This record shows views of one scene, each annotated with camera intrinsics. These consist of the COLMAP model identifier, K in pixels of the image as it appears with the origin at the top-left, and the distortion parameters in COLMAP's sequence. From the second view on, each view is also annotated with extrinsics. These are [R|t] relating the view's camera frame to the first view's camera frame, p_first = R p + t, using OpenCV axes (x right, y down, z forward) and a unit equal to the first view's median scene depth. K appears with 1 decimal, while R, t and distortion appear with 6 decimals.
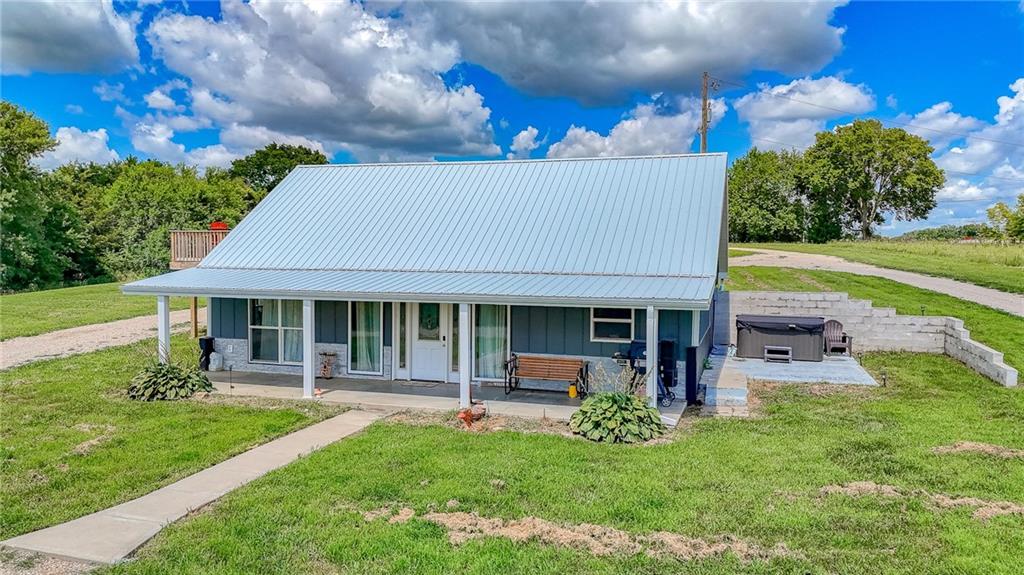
lens RADIAL K [[770.8, 0, 510.2], [0, 770.8, 289.3], [0, 0, 1]] dist [0.032996, -0.005961]
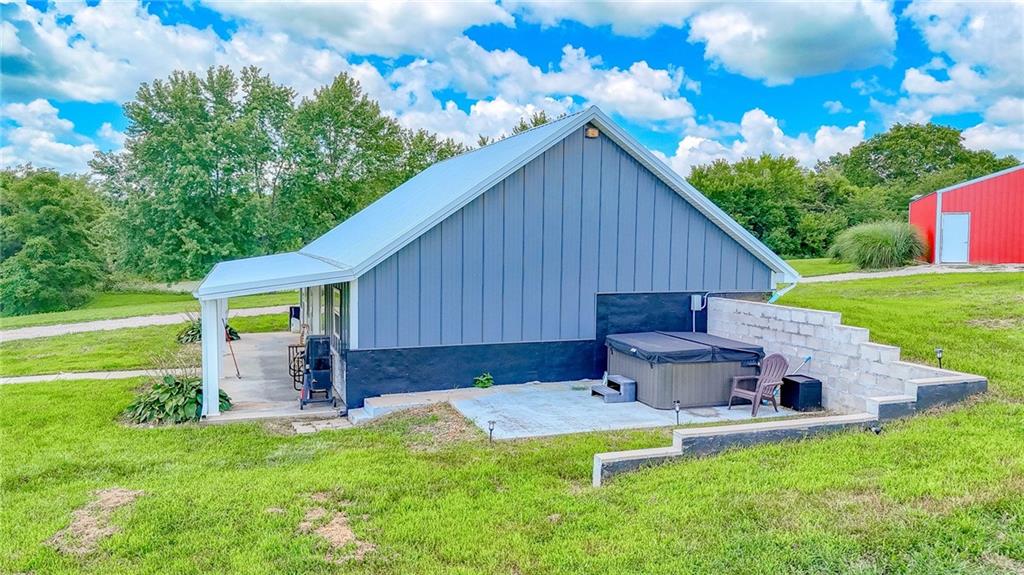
lens RADIAL K [[772.1, 0, 511.0], [0, 772.1, 284.9], [0, 0, 1]] dist [0.041089, -0.005423]
pose [[0.604071, 0.049046, -0.795420, 0.911390], [-0.044984, 0.998612, 0.027413, -0.026553], [0.795660, 0.019222, 0.605439, 0.542733]]
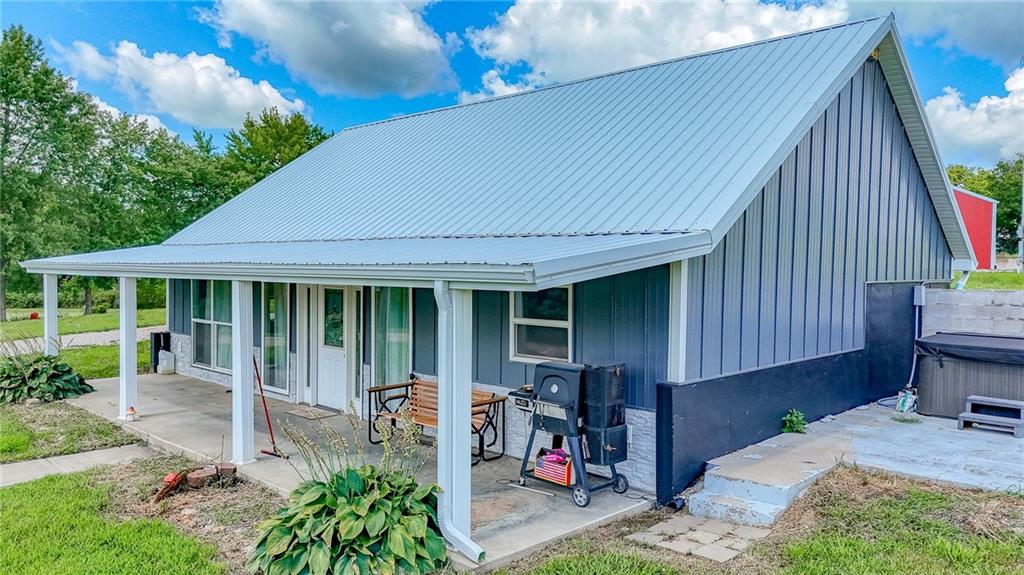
lens RADIAL K [[772.1, 0, 511.0], [0, 772.1, 284.9], [0, 0, 1]] dist [0.041089, -0.005423]
pose [[0.894340, 0.011886, -0.447230, 0.316773], [-0.024410, 0.999454, -0.022251, 0.024242], [0.446721, 0.030817, 0.894142, 0.469531]]
